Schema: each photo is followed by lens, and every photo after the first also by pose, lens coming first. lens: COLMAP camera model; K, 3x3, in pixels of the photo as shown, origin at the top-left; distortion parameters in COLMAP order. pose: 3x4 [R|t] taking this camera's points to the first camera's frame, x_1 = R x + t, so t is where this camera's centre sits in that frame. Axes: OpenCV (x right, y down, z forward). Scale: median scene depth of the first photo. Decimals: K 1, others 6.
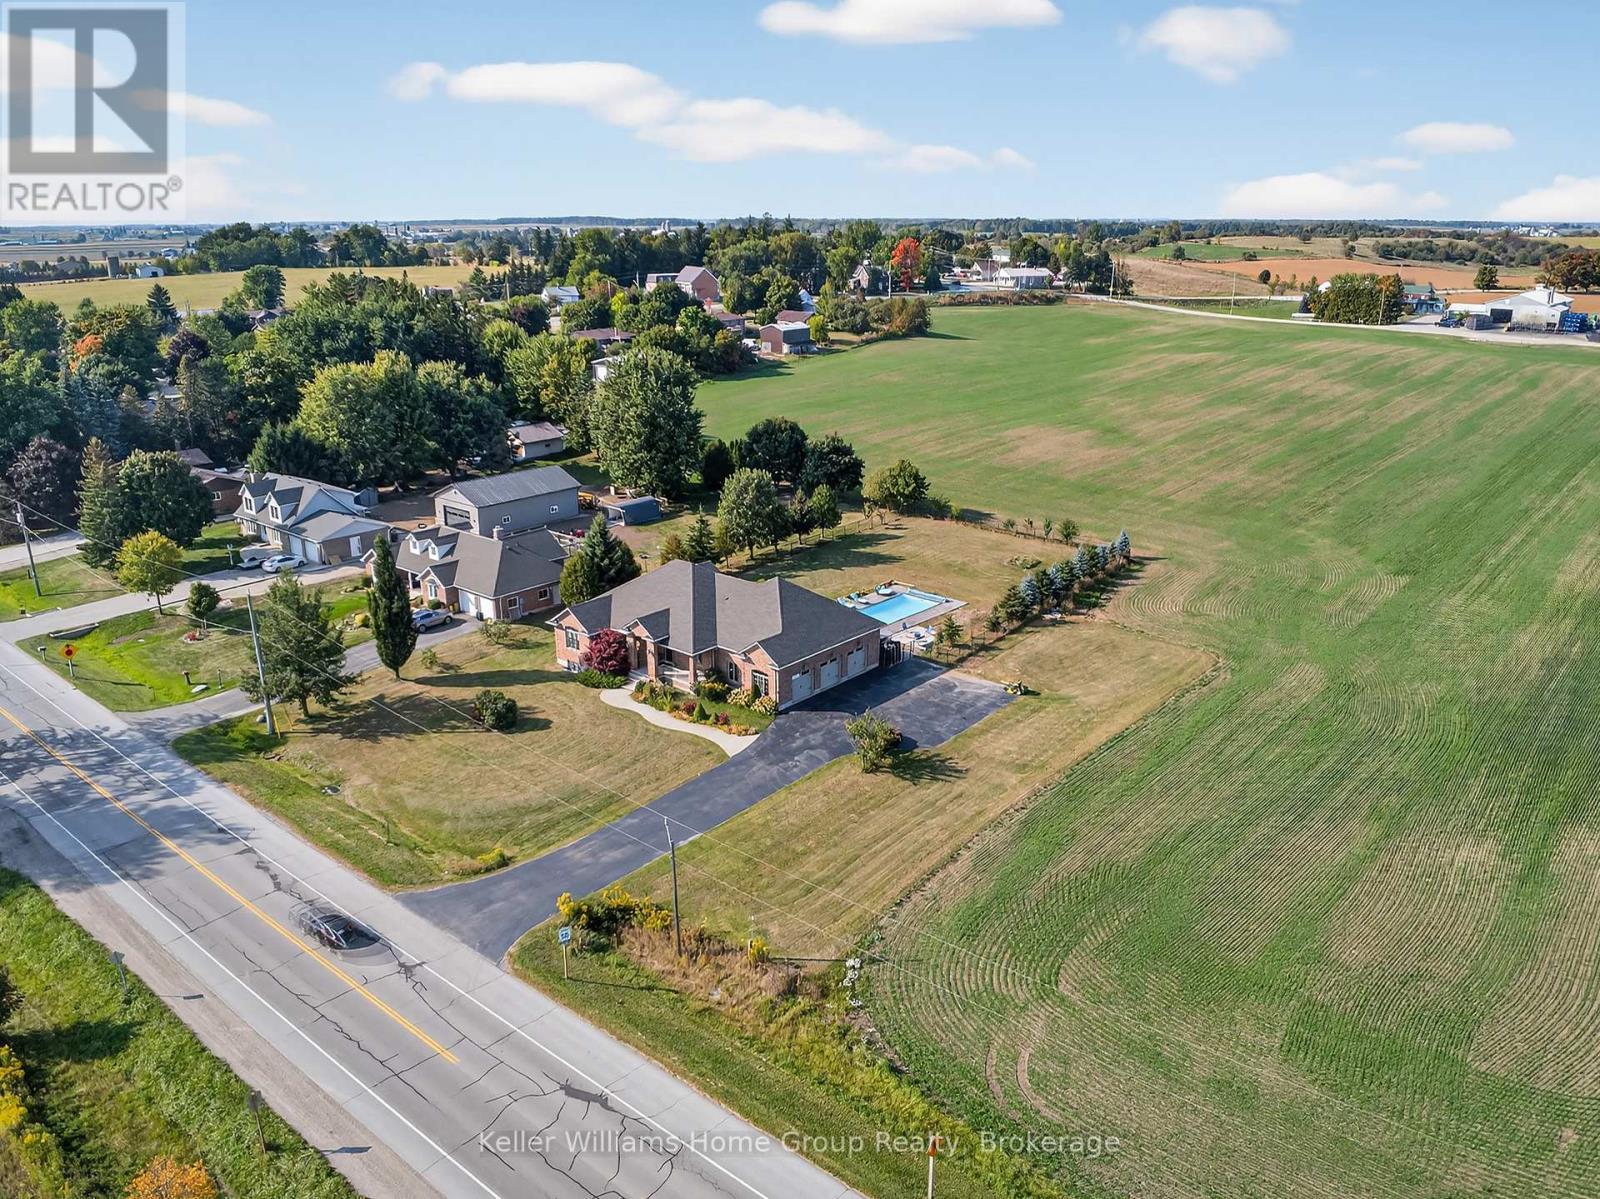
lens RADIAL K [[1303.2, 0, 800.0], [0, 1303.2, 599.5], [0, 0, 1]] dist [-0.042962, -0.004097]
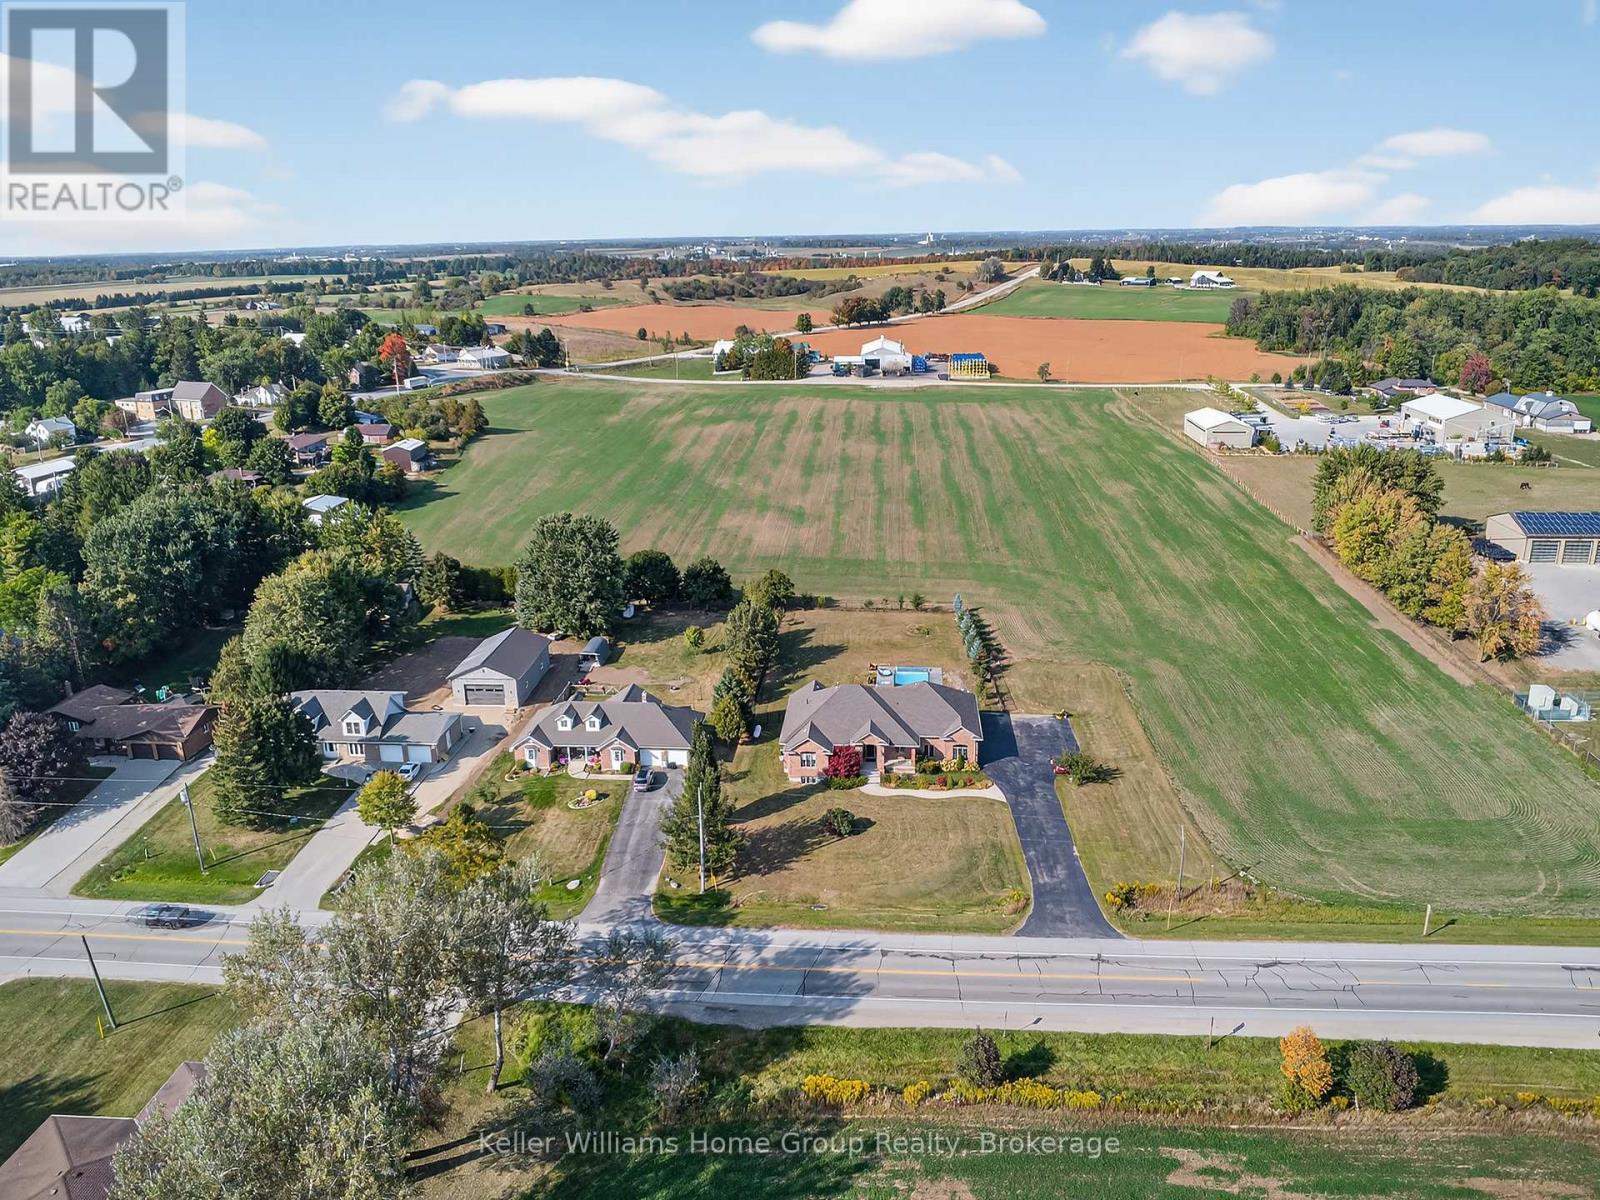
lens RADIAL K [[1303.2, 0, 800.0], [0, 1303.2, 600.0], [0, 0, 1]] dist [-0.042962, -0.004097]
pose [[0.783731, -0.192196, 0.590615, -0.661016], [0.187680, 0.979749, 0.069780, -0.159467], [-0.592066, 0.056158, 0.803931, -0.067816]]
